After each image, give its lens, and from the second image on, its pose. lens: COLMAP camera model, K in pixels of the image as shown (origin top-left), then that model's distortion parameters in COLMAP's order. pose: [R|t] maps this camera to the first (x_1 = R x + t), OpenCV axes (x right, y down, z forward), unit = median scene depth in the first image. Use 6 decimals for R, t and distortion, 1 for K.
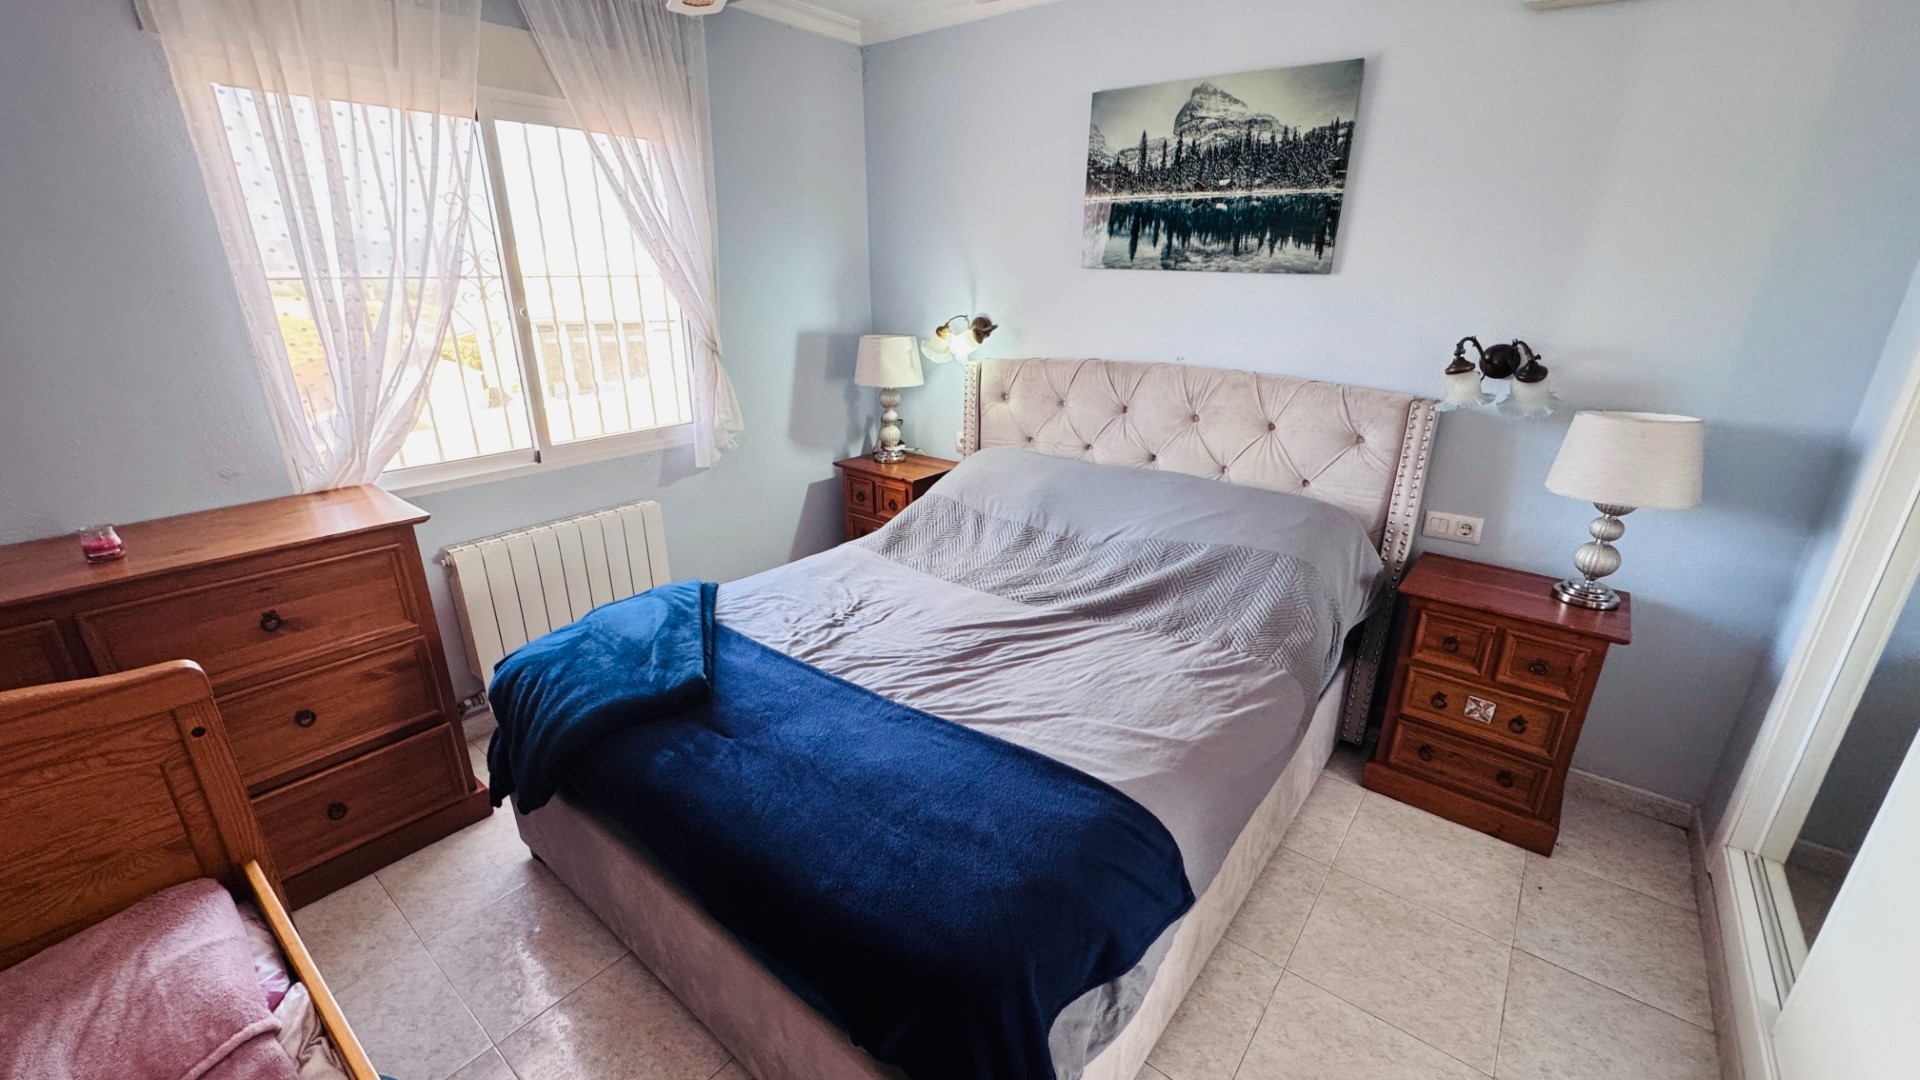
lens RADIAL K [[775.8, 0, 951.2], [0, 775.8, 545.8], [0, 0, 1]] dist [-0.000424, 0.000658]
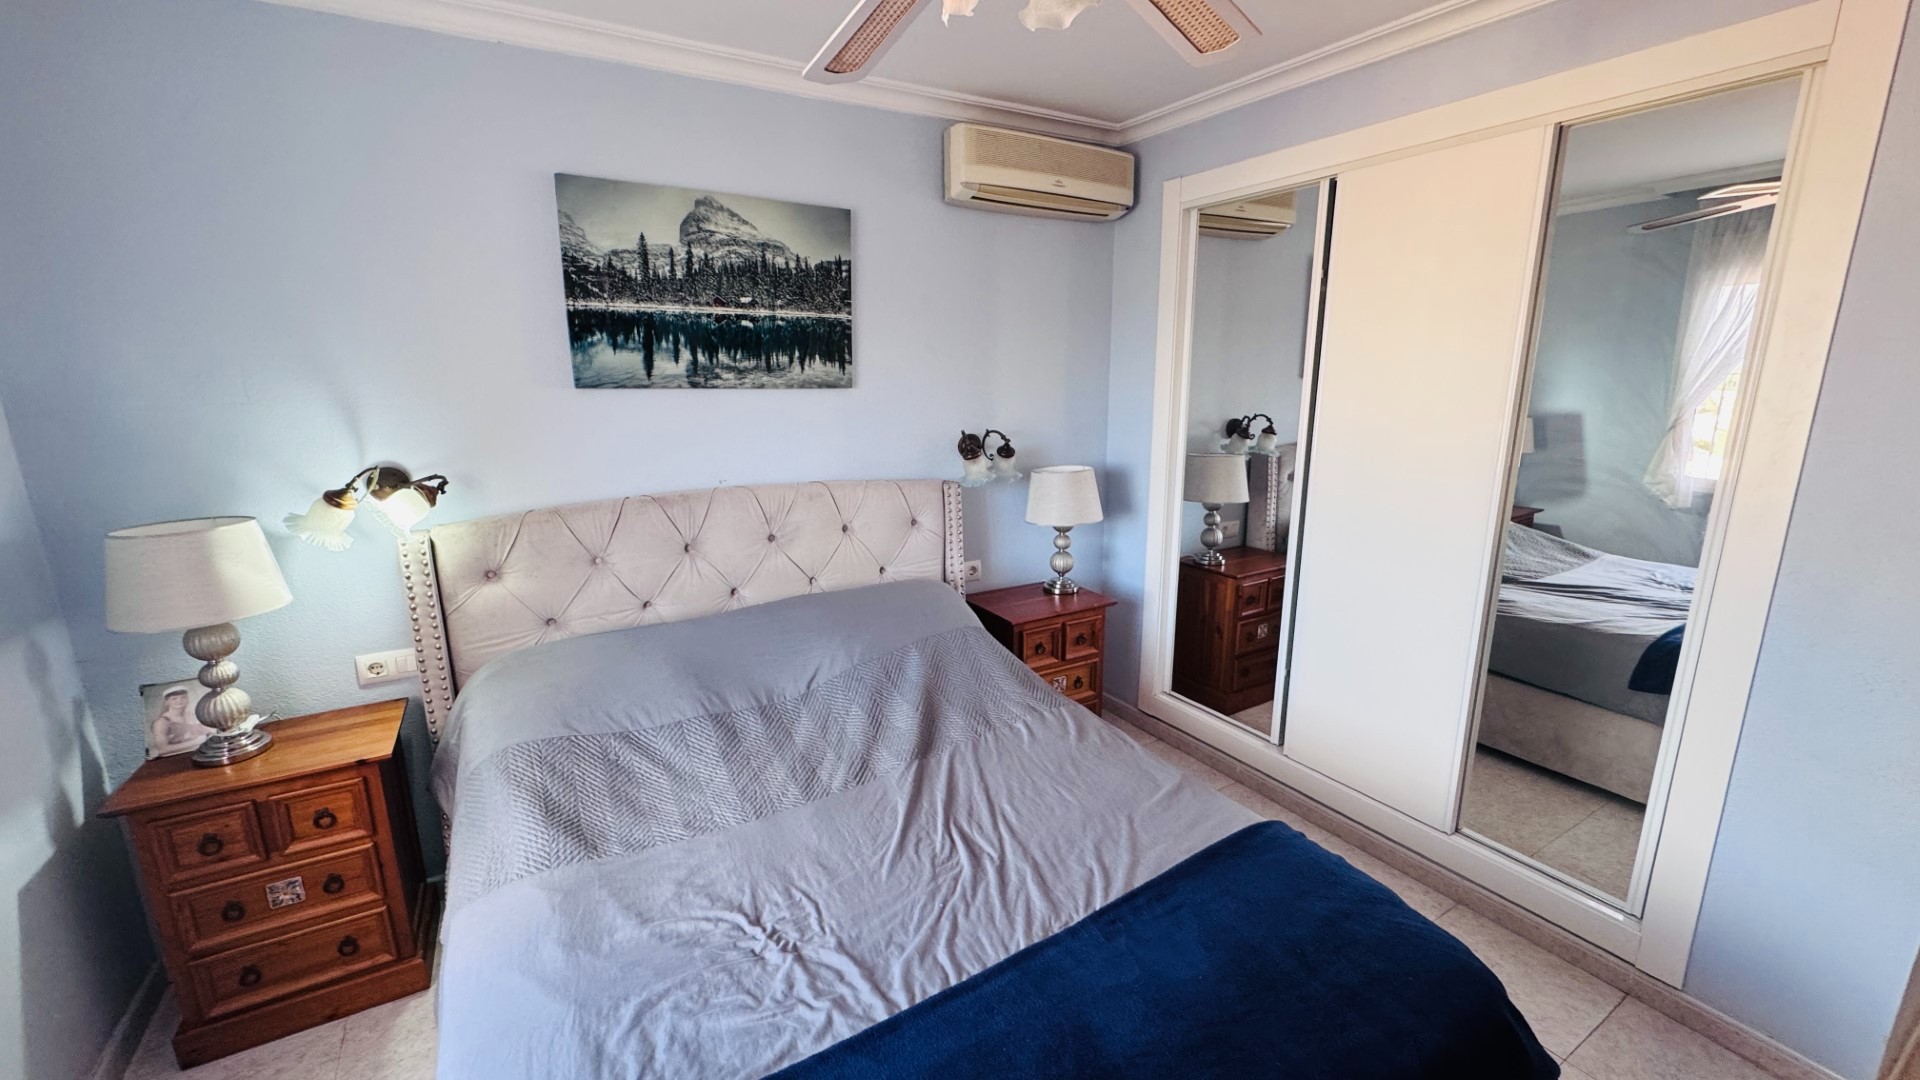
lens RADIAL K [[775.8, 0, 958.5], [0, 775.8, 541.6], [0, 0, 1]] dist [-0.000424, 0.000658]
pose [[0.334417, -0.212484, 0.918159, -0.510366], [0.325329, 0.940390, 0.099135, -0.192651], [-0.884492, 0.265551, 0.383610, 0.469466]]
